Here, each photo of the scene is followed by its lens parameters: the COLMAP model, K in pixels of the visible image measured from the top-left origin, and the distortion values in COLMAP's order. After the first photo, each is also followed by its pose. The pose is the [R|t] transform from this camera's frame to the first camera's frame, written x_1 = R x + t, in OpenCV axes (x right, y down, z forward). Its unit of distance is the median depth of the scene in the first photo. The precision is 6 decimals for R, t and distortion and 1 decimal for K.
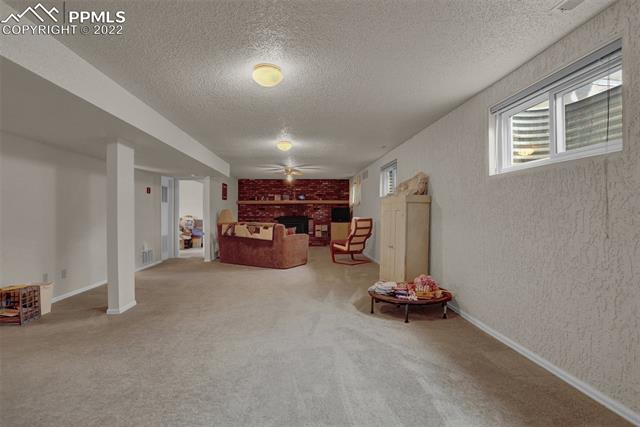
lens RADIAL K [[331.5, 0, 322.1], [0, 331.5, 213.3], [0, 0, 1]] dist [-0.041424, 0.008129]
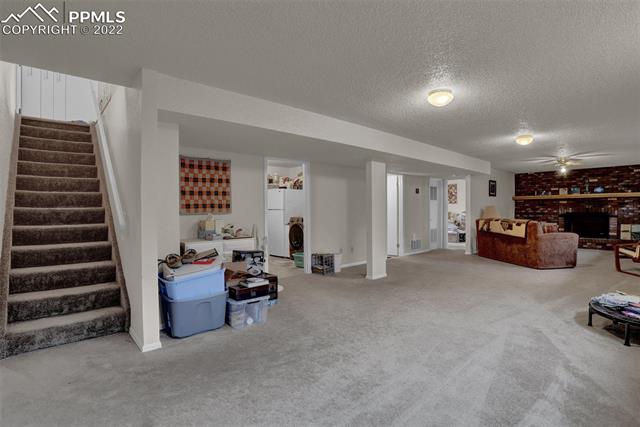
lens RADIAL K [[326.2, 0, 321.3], [0, 326.2, 209.7], [0, 0, 1]] dist [-0.019043, 0.003429]
pose [[0.613670, -0.000033, -0.789563, 0.195763], [0.001561, 0.999998, 0.001171, -0.001500], [0.789561, -0.001951, 0.613668, -0.035608]]
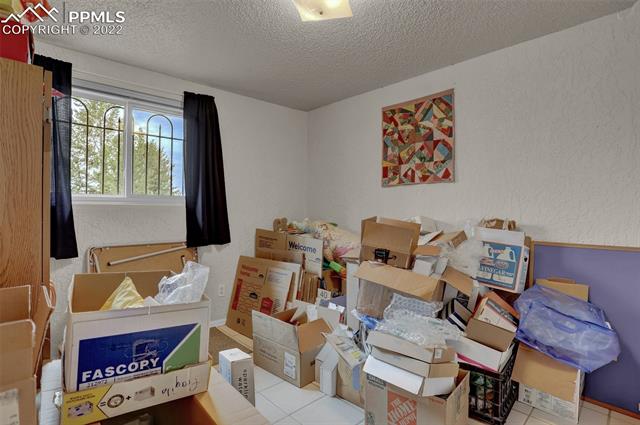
lens RADIAL K [[331.5, 0, 319.5], [0, 331.5, 214.1], [0, 0, 1]] dist [-0.041424, 0.008129]
pose [[0.623340, 0.002437, -0.781947, -0.346099], [-0.006948, 0.999973, -0.002423, 0.004814], [0.781920, 0.006943, 0.623340, 0.862049]]
